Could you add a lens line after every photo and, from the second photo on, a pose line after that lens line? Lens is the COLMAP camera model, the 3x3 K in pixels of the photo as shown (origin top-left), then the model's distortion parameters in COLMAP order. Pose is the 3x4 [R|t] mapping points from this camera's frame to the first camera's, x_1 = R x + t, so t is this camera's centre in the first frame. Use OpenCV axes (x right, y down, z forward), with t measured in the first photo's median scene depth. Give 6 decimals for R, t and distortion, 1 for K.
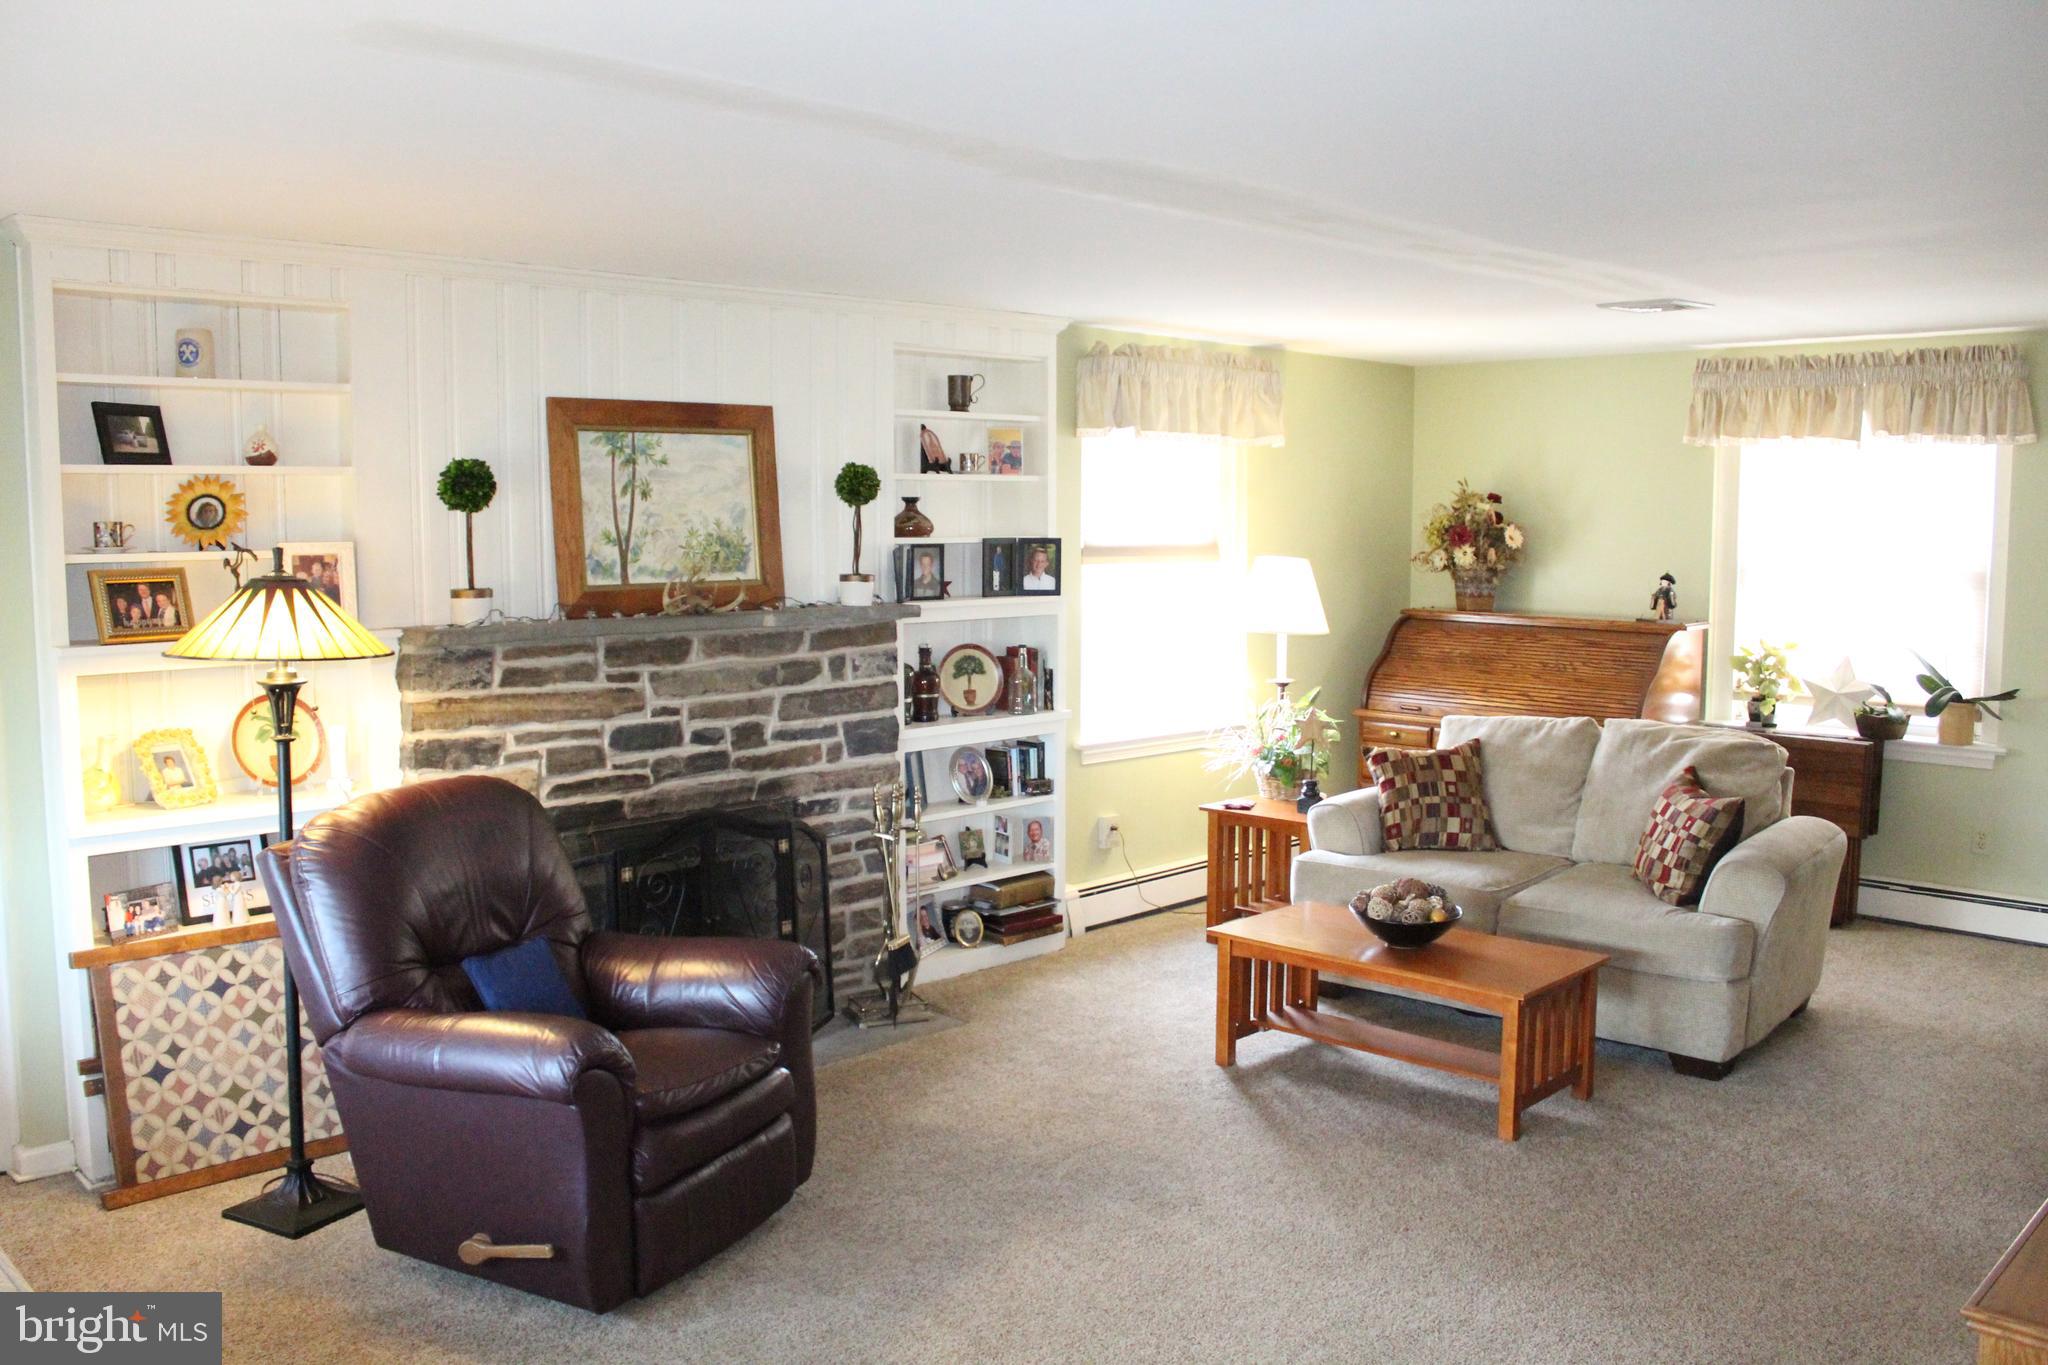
lens RADIAL K [[1708.6, 0, 1024.0], [0, 1708.6, 682.5], [0, 0, 1]] dist [-0.166270, 0.149127]
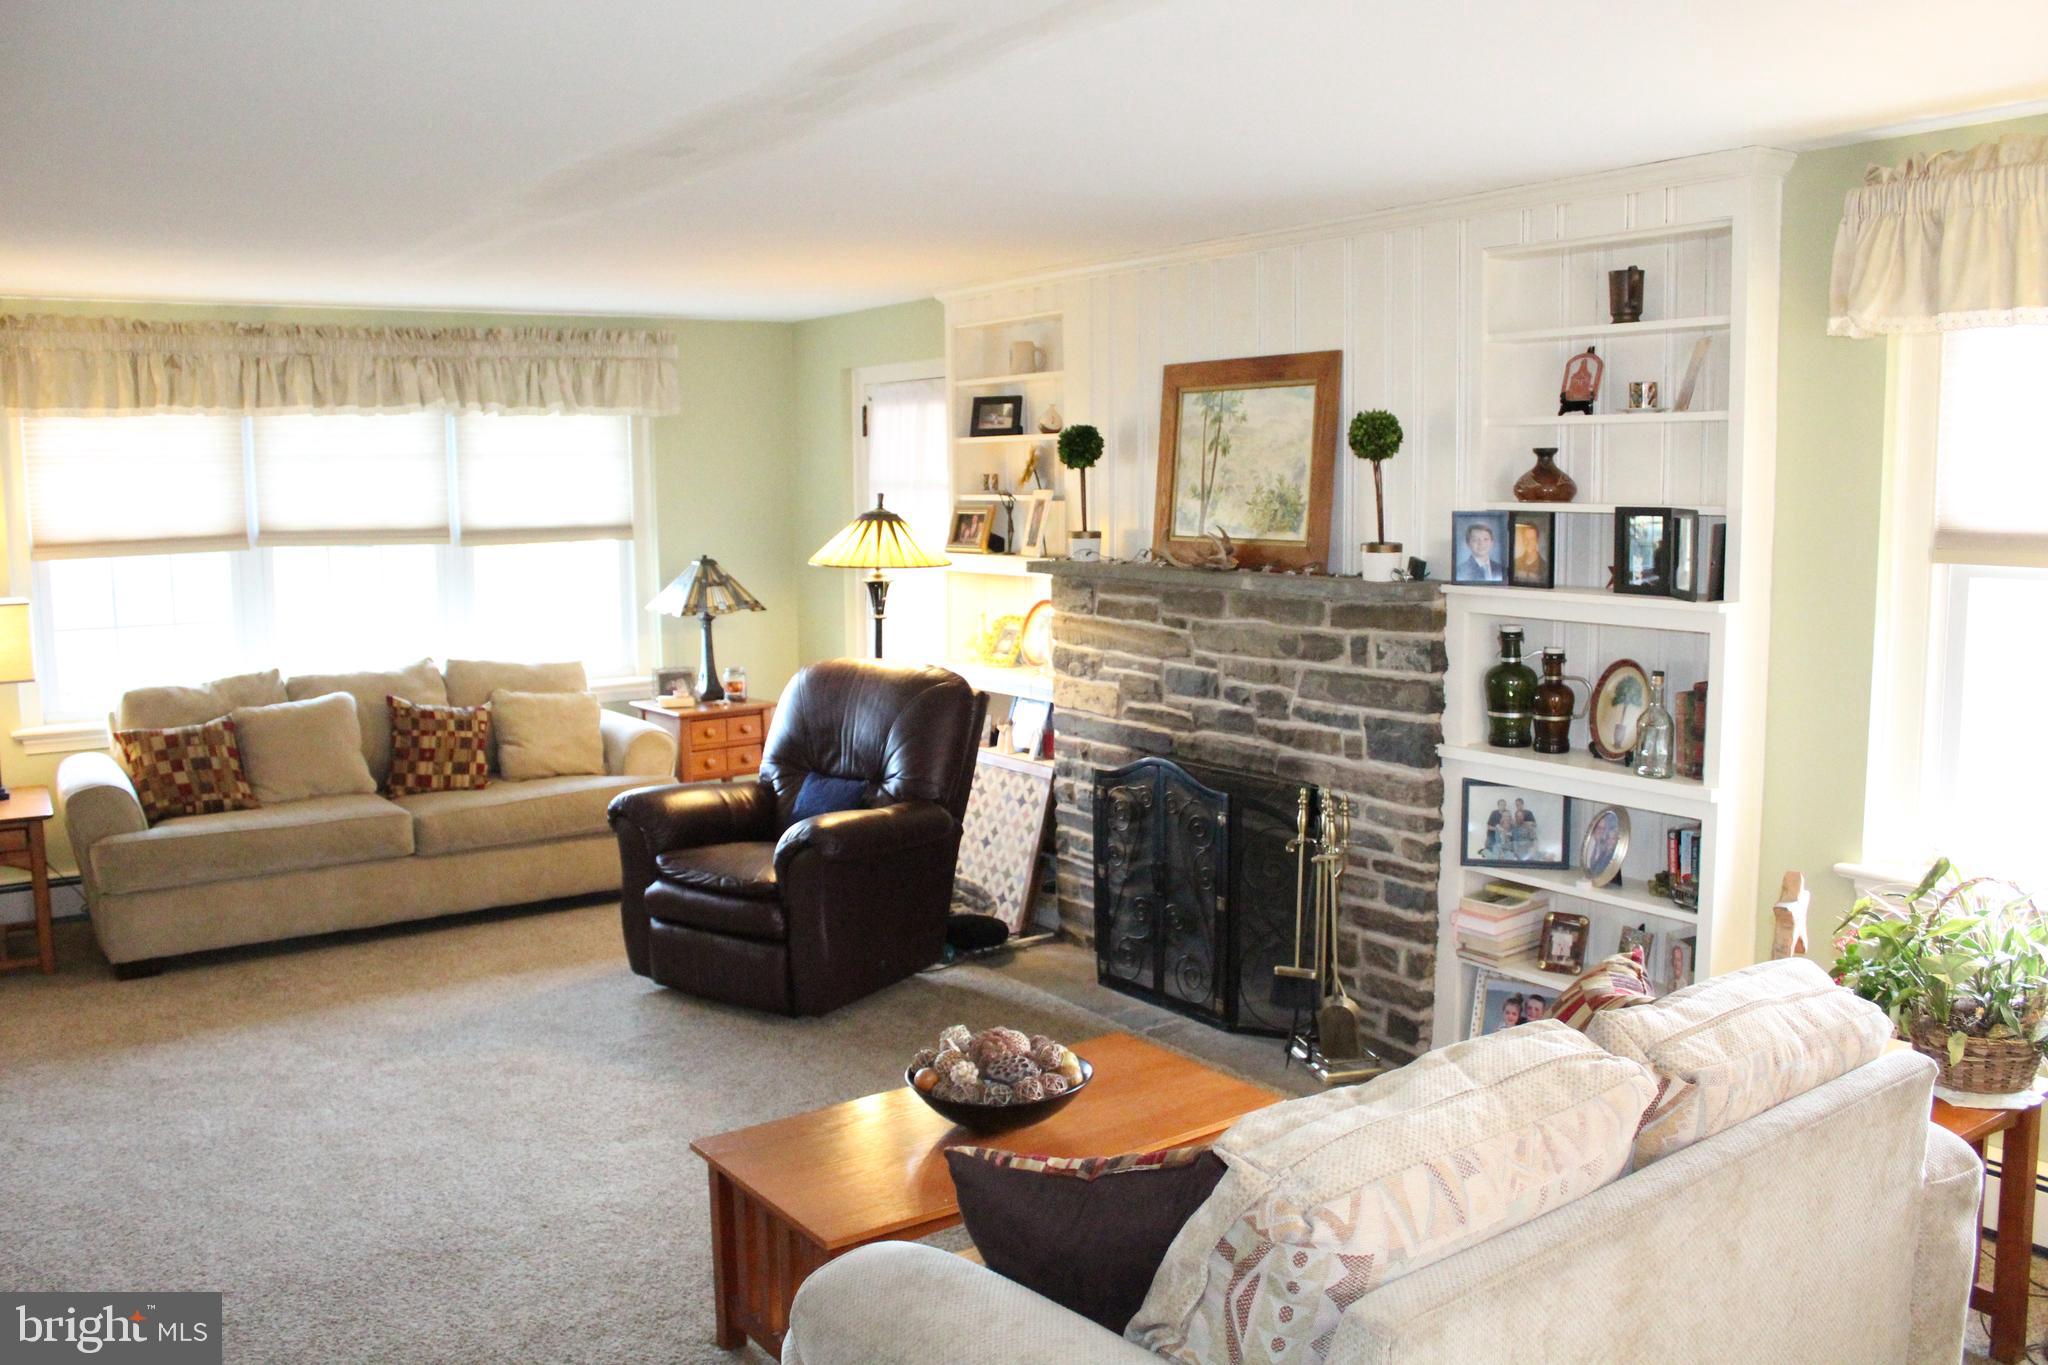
lens RADIAL K [[1708.6, 0, 1024.0], [0, 1708.6, 682.5], [0, 0, 1]] dist [-0.166270, 0.149127]
pose [[-0.176667, 0.124682, -0.976342, 0.805316], [-0.084719, 0.986337, 0.141289, -0.105687], [0.980618, 0.107676, -0.163690, 1.041903]]
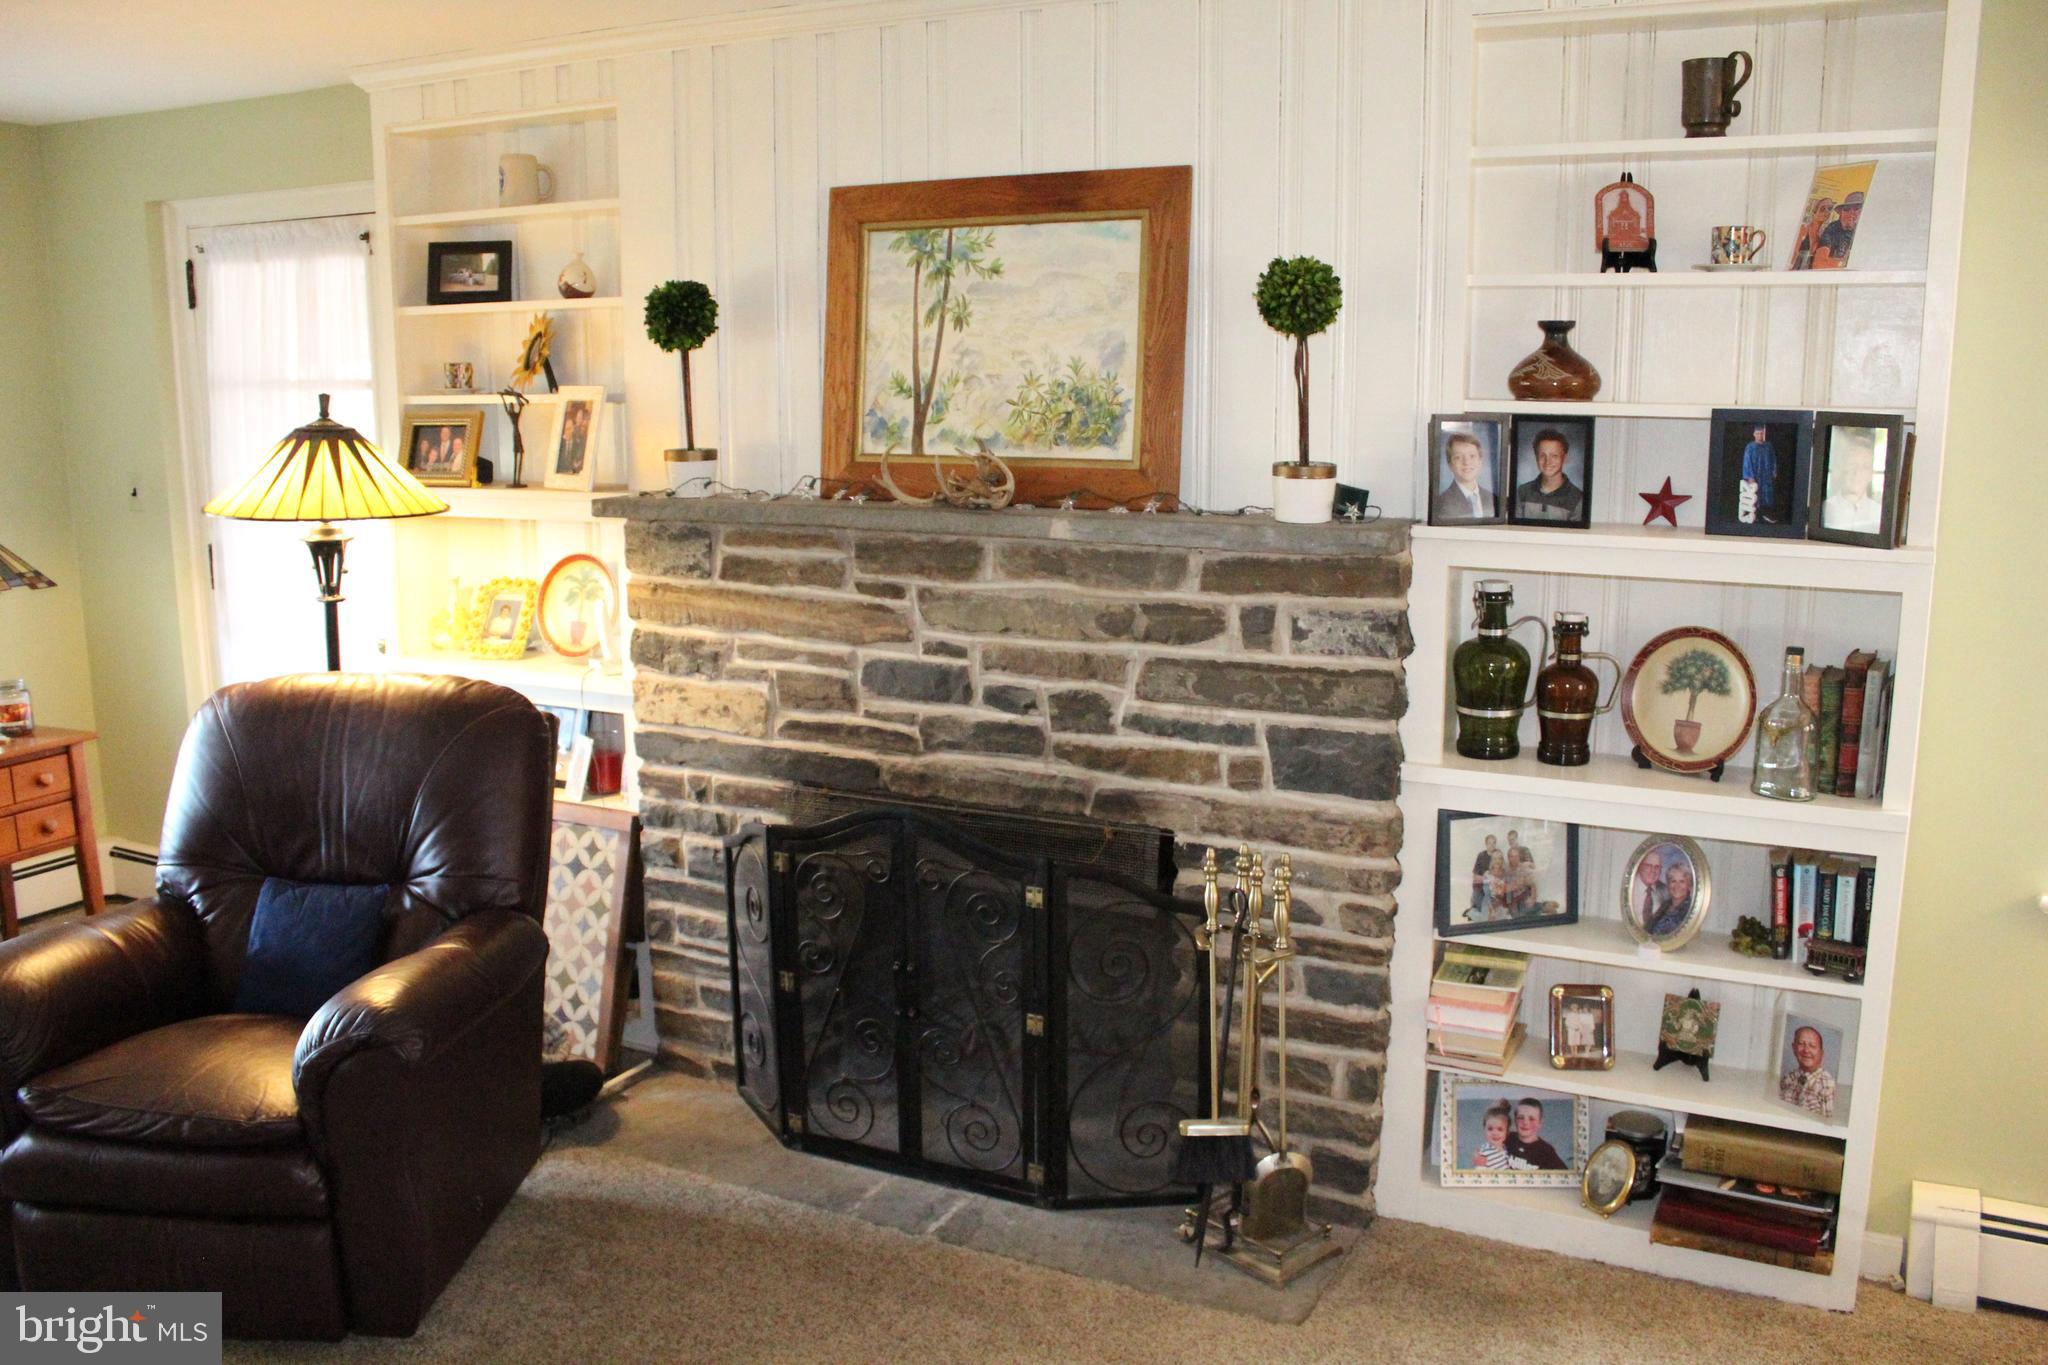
lens RADIAL K [[1708.6, 0, 1024.0], [0, 1708.6, 682.5], [0, 0, 1]] dist [-0.166270, 0.149127]
pose [[0.313375, 0.177801, -0.932836, 0.419787], [-0.089472, 0.983474, 0.157396, -0.077153], [0.945405, 0.034139, 0.324105, 0.796025]]
